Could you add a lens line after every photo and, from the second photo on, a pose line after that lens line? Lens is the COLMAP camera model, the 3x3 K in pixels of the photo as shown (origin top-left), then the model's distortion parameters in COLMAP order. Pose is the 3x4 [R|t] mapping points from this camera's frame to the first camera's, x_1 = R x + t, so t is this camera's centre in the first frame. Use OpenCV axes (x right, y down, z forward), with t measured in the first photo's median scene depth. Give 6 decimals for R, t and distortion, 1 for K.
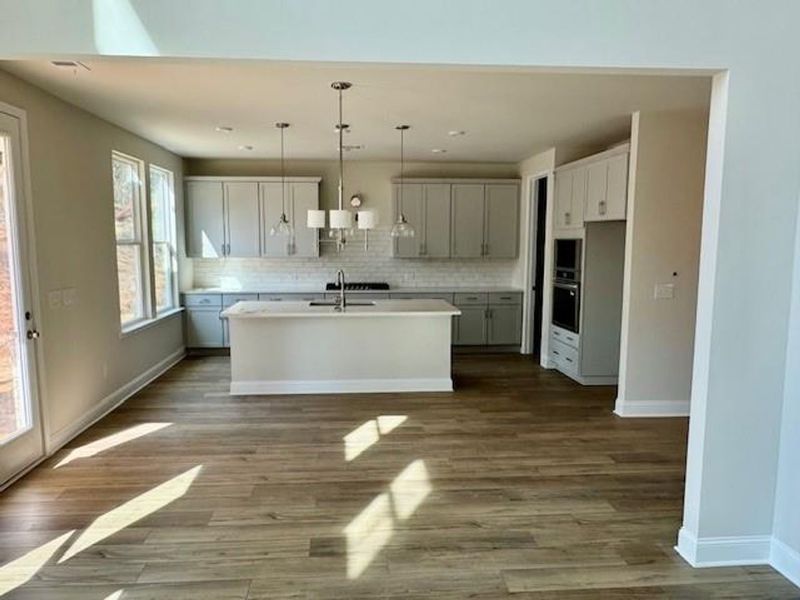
lens RADIAL K [[565.2, 0, 398.2], [0, 565.2, 299.5], [0, 0, 1]] dist [-0.007714, -0.000448]
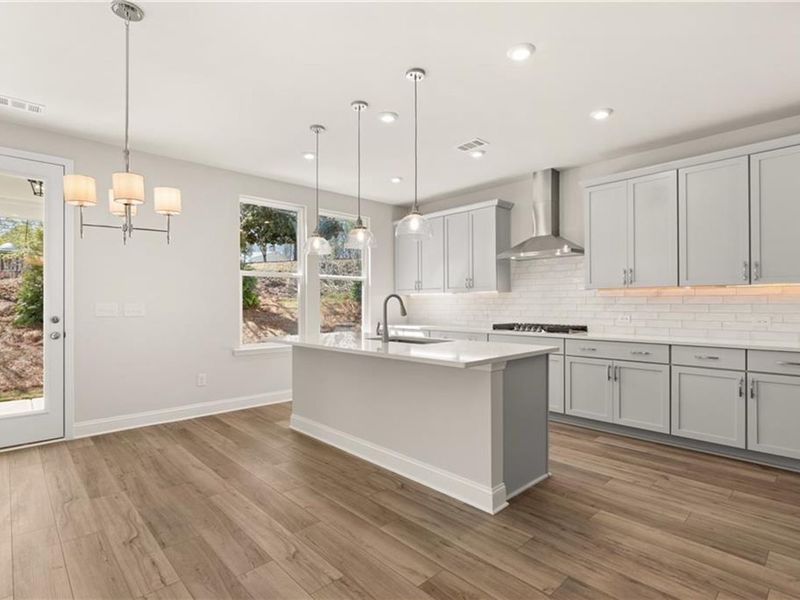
lens RADIAL K [[418.0, 0, 402.1], [0, 418.0, 303.7], [0, 0, 1]] dist [-0.000210, -0.000433]
pose [[0.617536, -0.008065, -0.786501, 0.272121], [-0.079922, 0.994128, -0.072947, -0.000068], [0.782471, 0.107907, 0.613266, 0.516277]]
